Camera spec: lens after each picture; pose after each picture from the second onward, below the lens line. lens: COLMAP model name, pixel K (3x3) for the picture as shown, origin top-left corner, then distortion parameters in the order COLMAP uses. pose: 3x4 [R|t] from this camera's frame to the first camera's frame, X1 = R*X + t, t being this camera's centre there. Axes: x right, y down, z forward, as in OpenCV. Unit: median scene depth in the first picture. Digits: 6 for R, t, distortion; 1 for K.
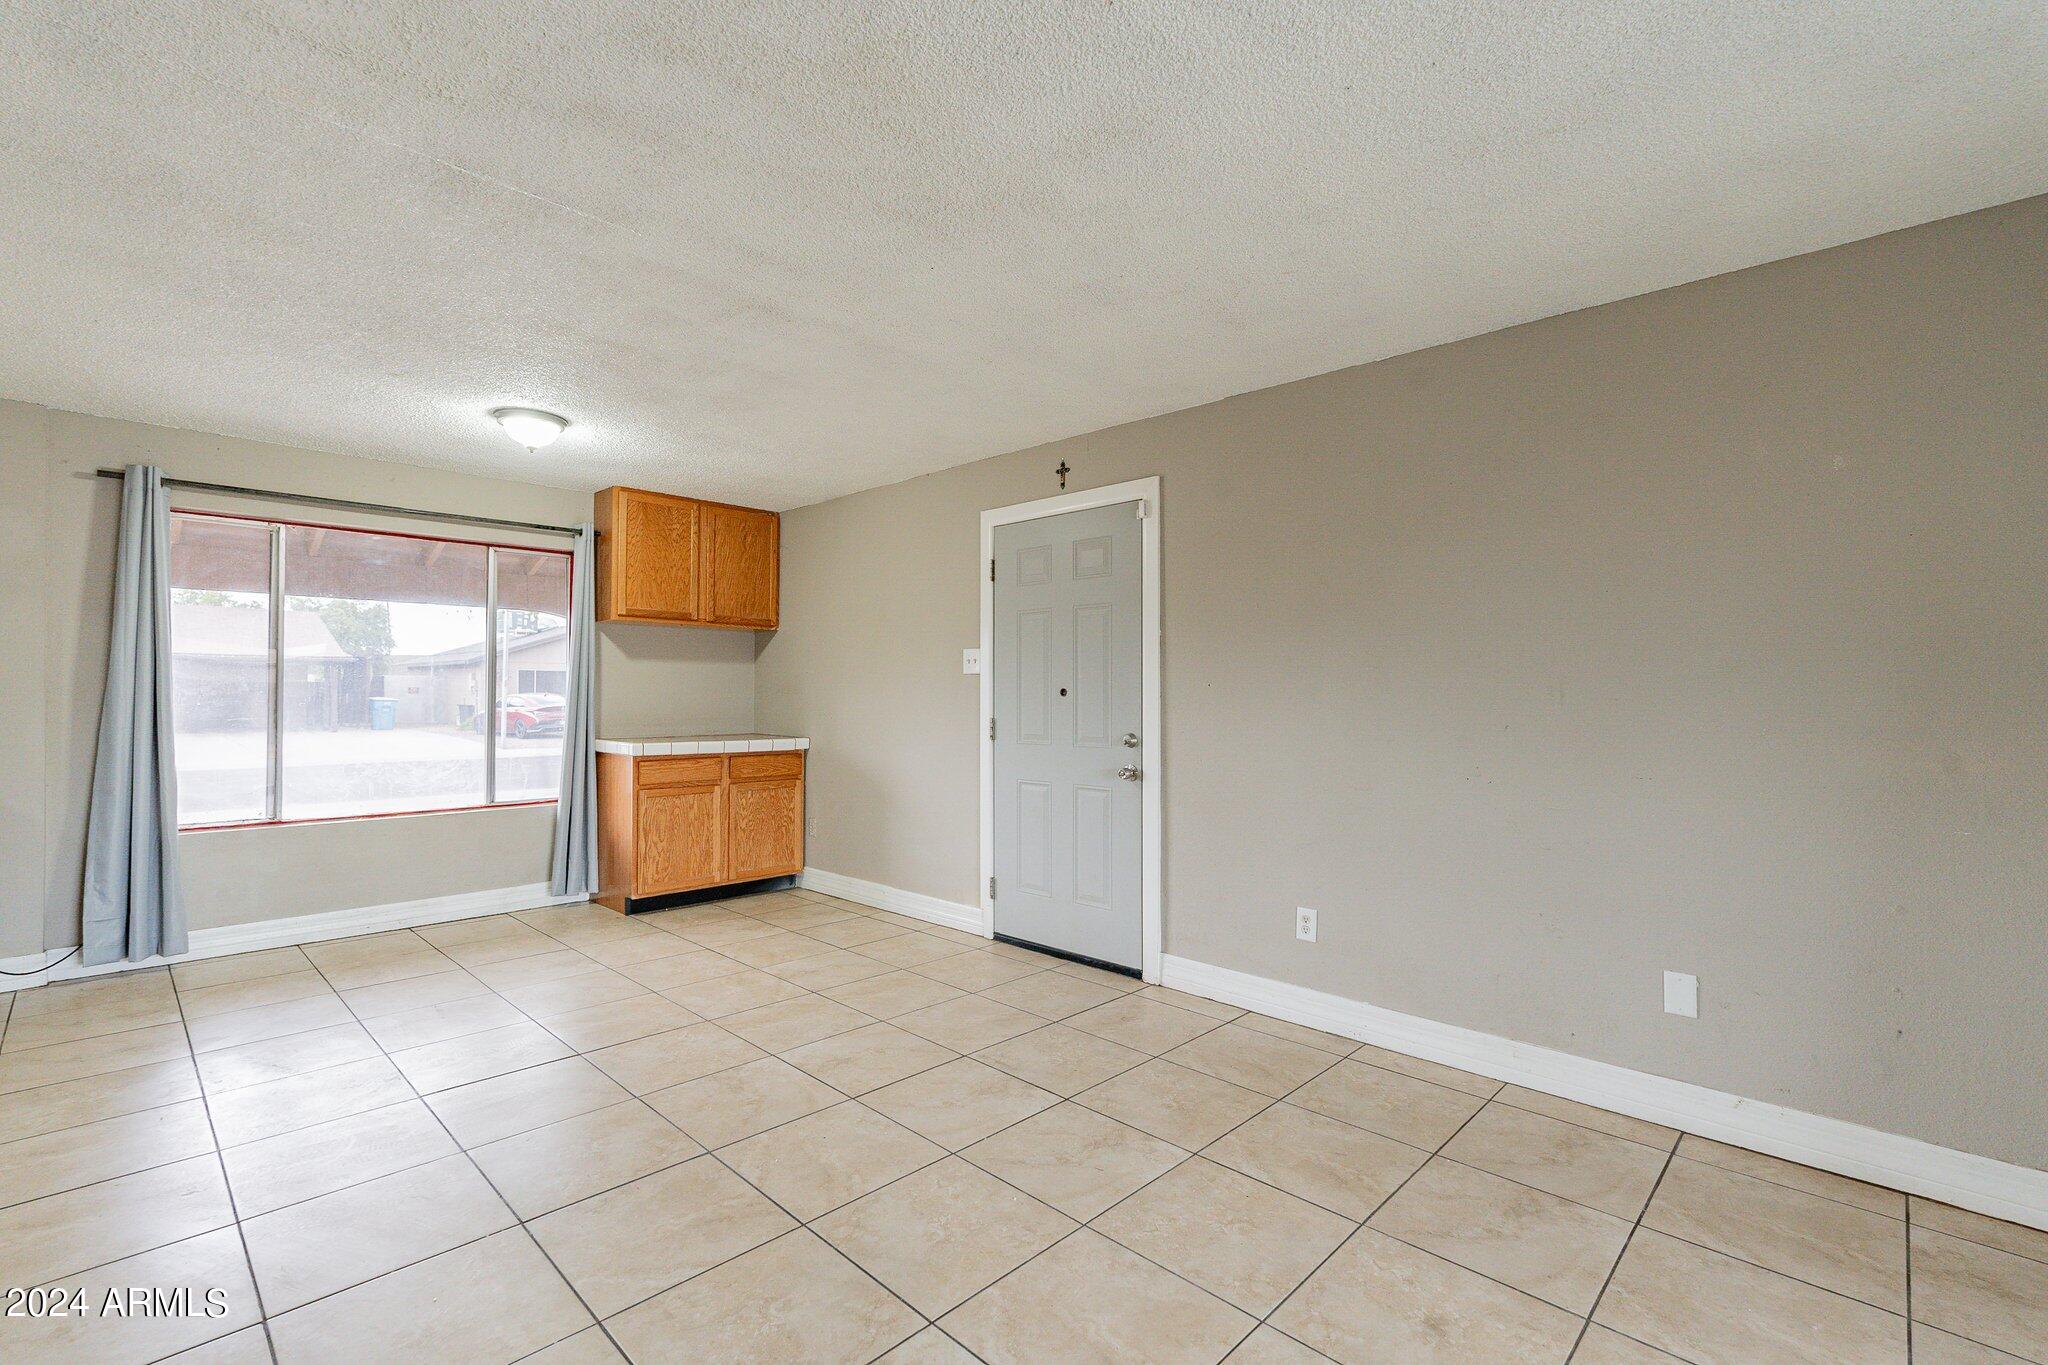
lens RADIAL K [[908.0, 0, 1025.4], [0, 908.0, 685.1], [0, 0, 1]] dist [-0.001426, 0.000208]
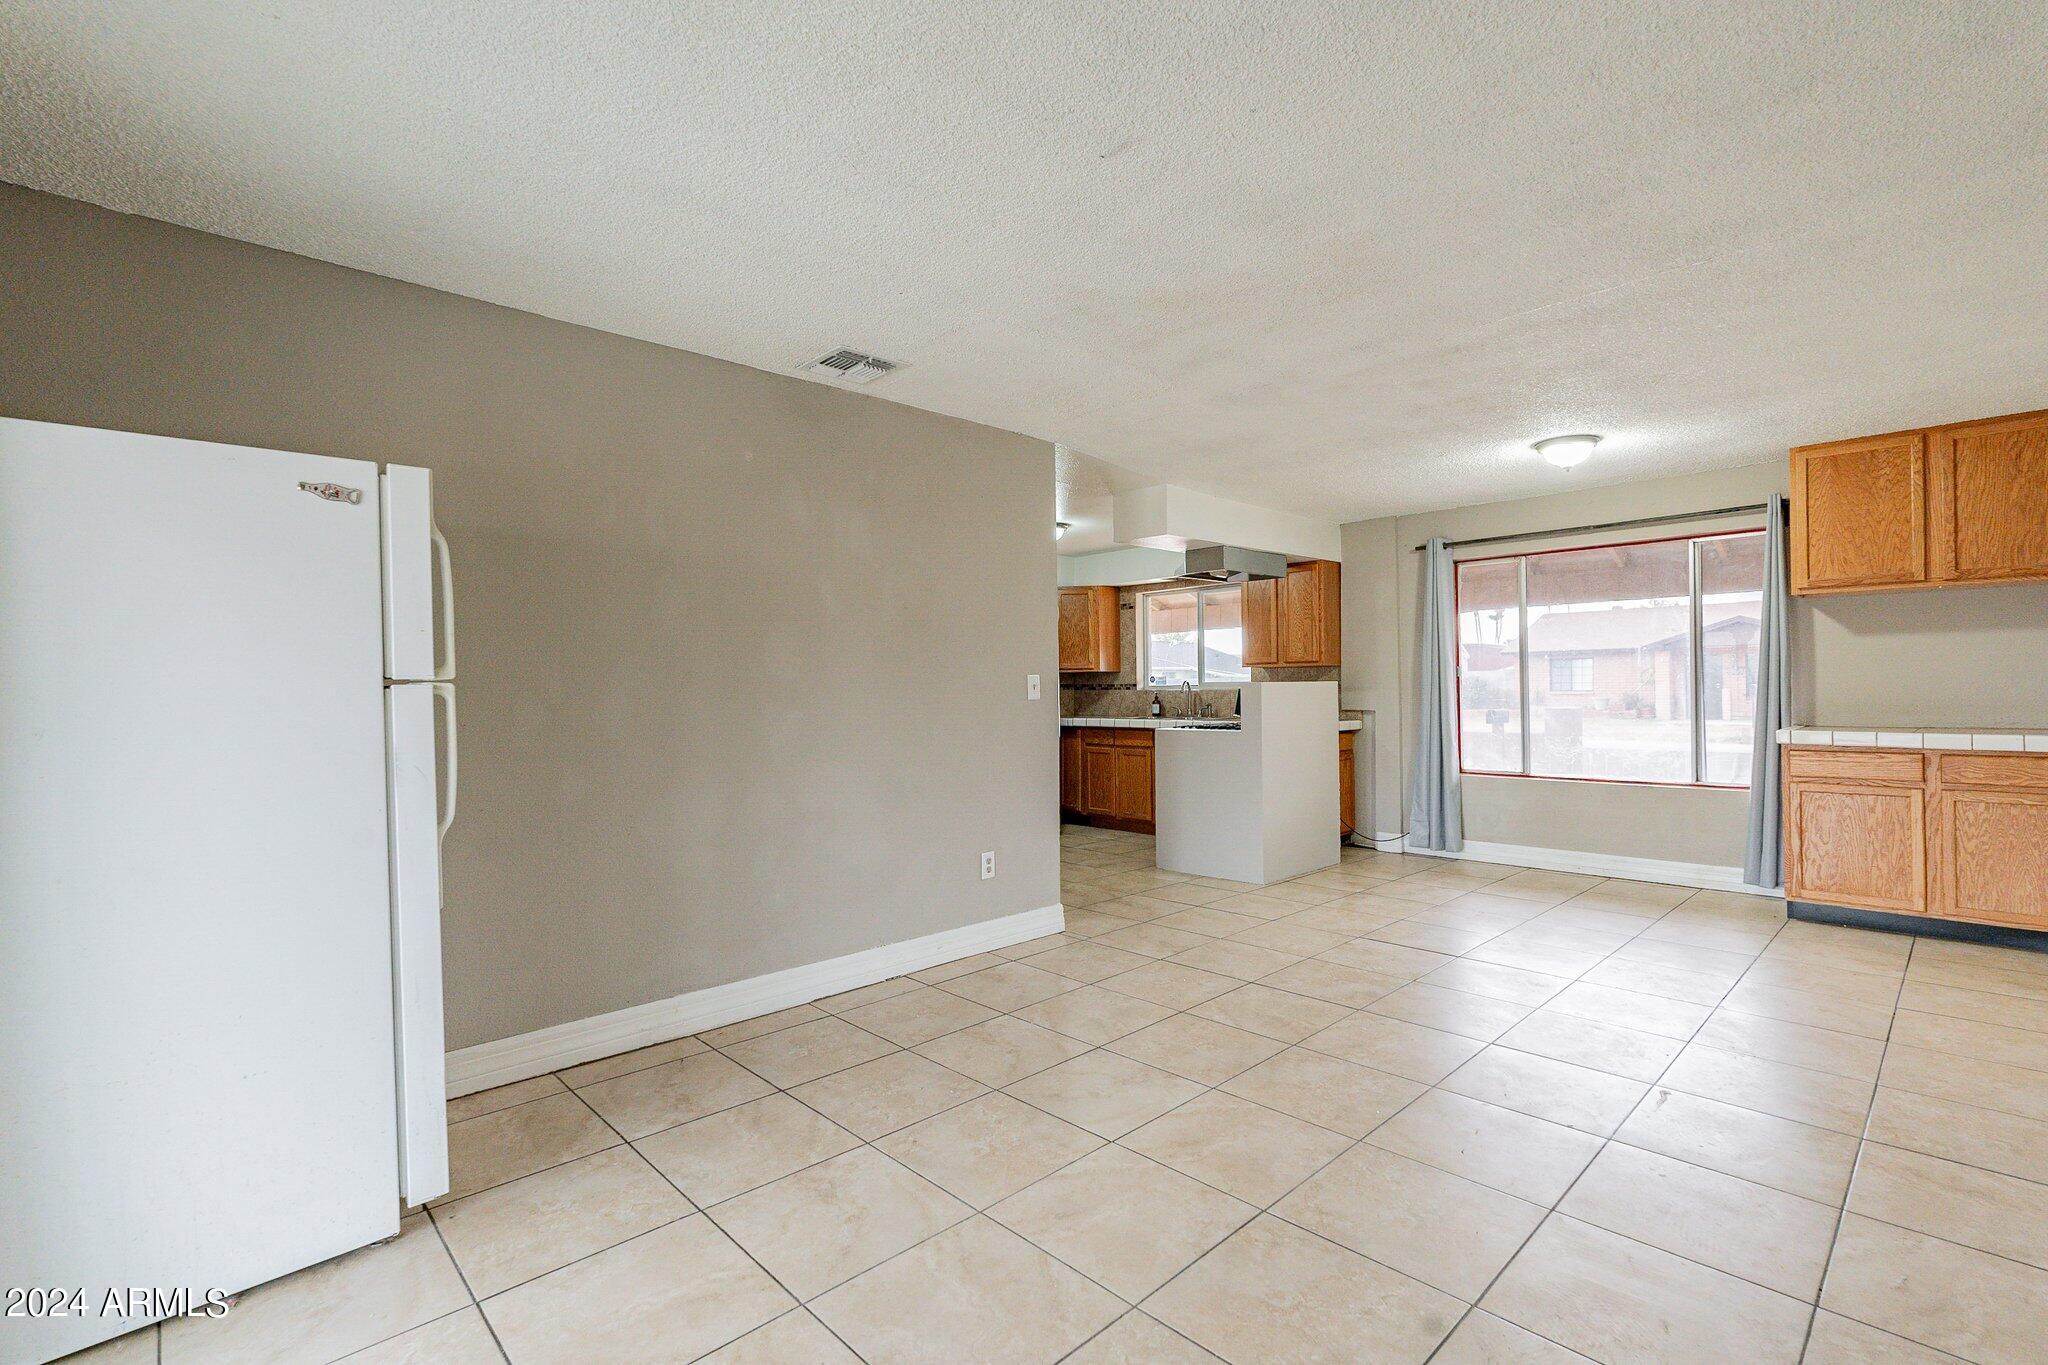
lens RADIAL K [[920.1, 0, 1024.1], [0, 920.1, 684.2], [0, 0, 1]] dist [-0.003297, -0.000169]
pose [[-0.042809, -0.010986, -0.999023, 0.554673], [0.022475, 0.999676, -0.011956, 0.012630], [0.998830, -0.022965, -0.042548, 0.290225]]
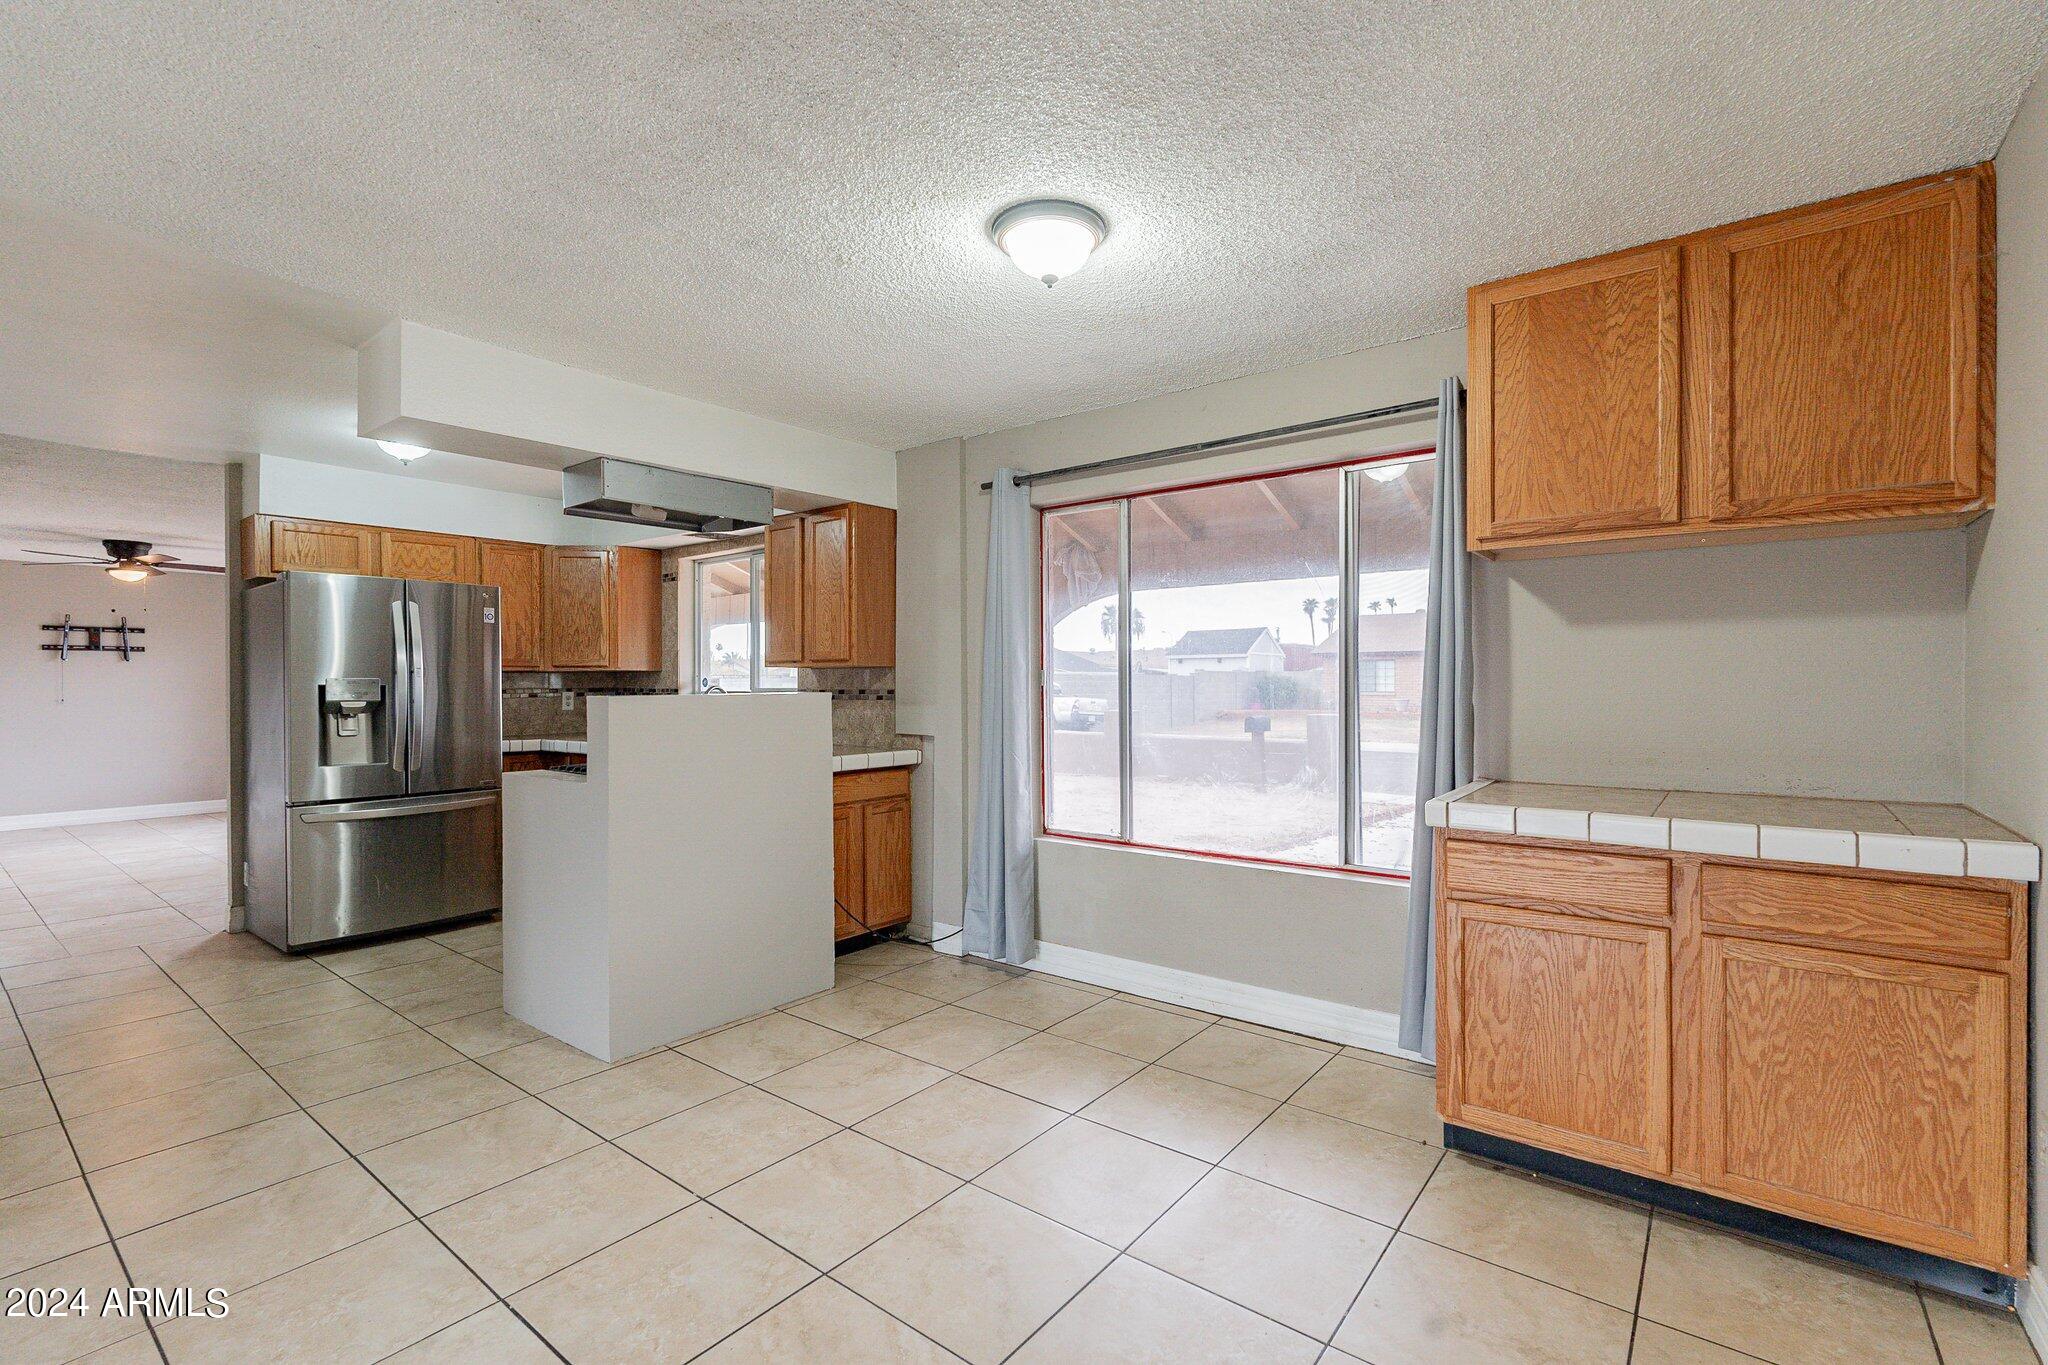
lens RADIAL K [[908.0, 0, 1025.4], [0, 908.0, 685.1], [0, 0, 1]] dist [-0.001426, 0.000208]
pose [[0.104412, -0.004552, -0.994524, 0.030395], [0.014460, 0.999891, -0.003059, 0.001170], [0.994429, -0.014062, 0.104466, 0.769148]]
